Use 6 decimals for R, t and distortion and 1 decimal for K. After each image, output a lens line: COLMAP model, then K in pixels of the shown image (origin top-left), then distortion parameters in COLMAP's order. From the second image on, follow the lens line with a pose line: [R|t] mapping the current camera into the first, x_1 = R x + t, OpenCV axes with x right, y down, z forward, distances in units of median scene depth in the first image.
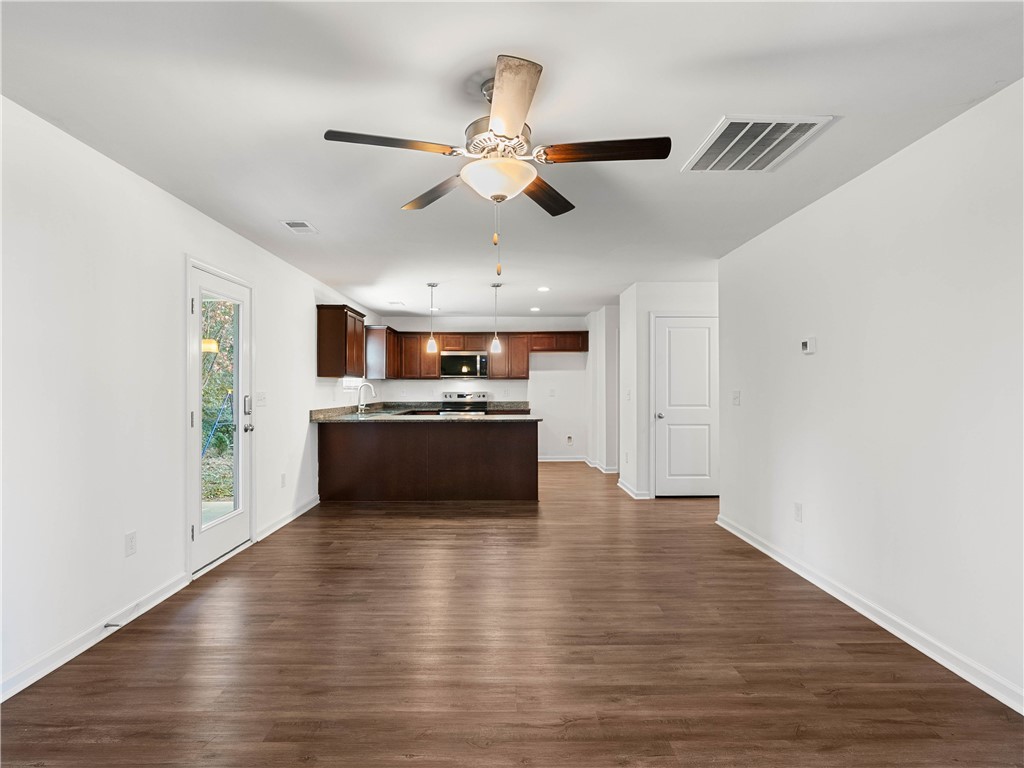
lens RADIAL K [[525.8, 0, 510.5], [0, 525.8, 384.2], [0, 0, 1]] dist [-0.016535, 0.005674]
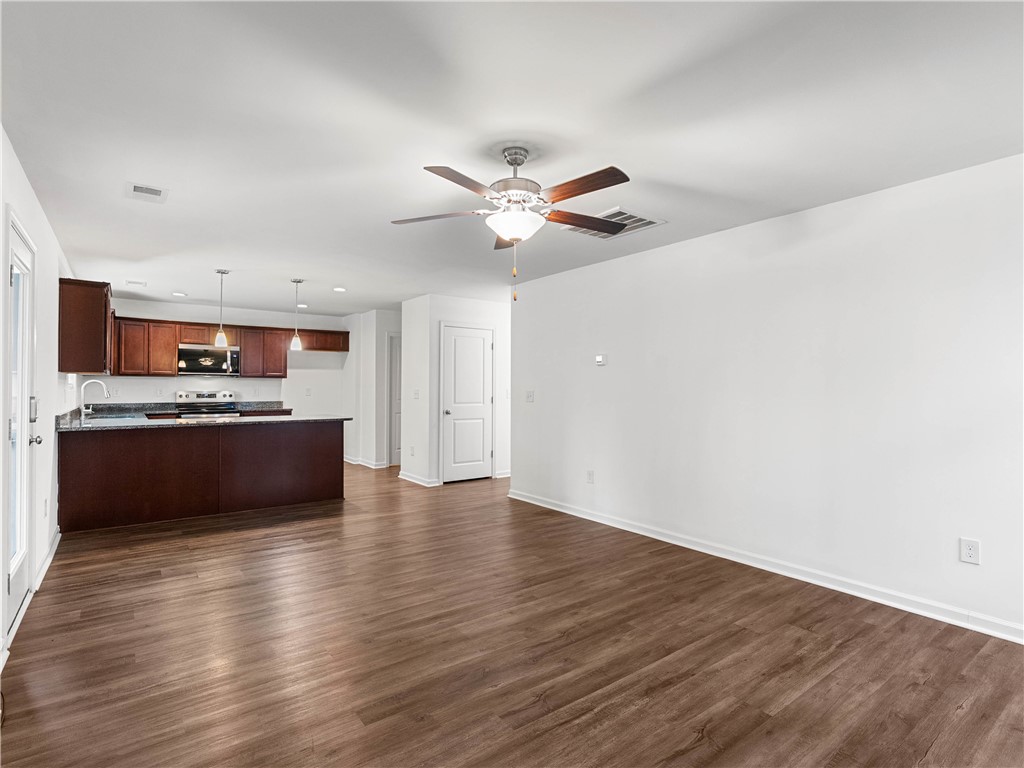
lens RADIAL K [[525.8, 0, 510.2], [0, 525.8, 383.7], [0, 0, 1]] dist [-0.016535, 0.005674]
pose [[0.801609, 0.007878, 0.597797, -0.295017], [-0.008646, 0.999961, -0.001584, -0.001485], [-0.597786, -0.003899, 0.801646, -0.005075]]
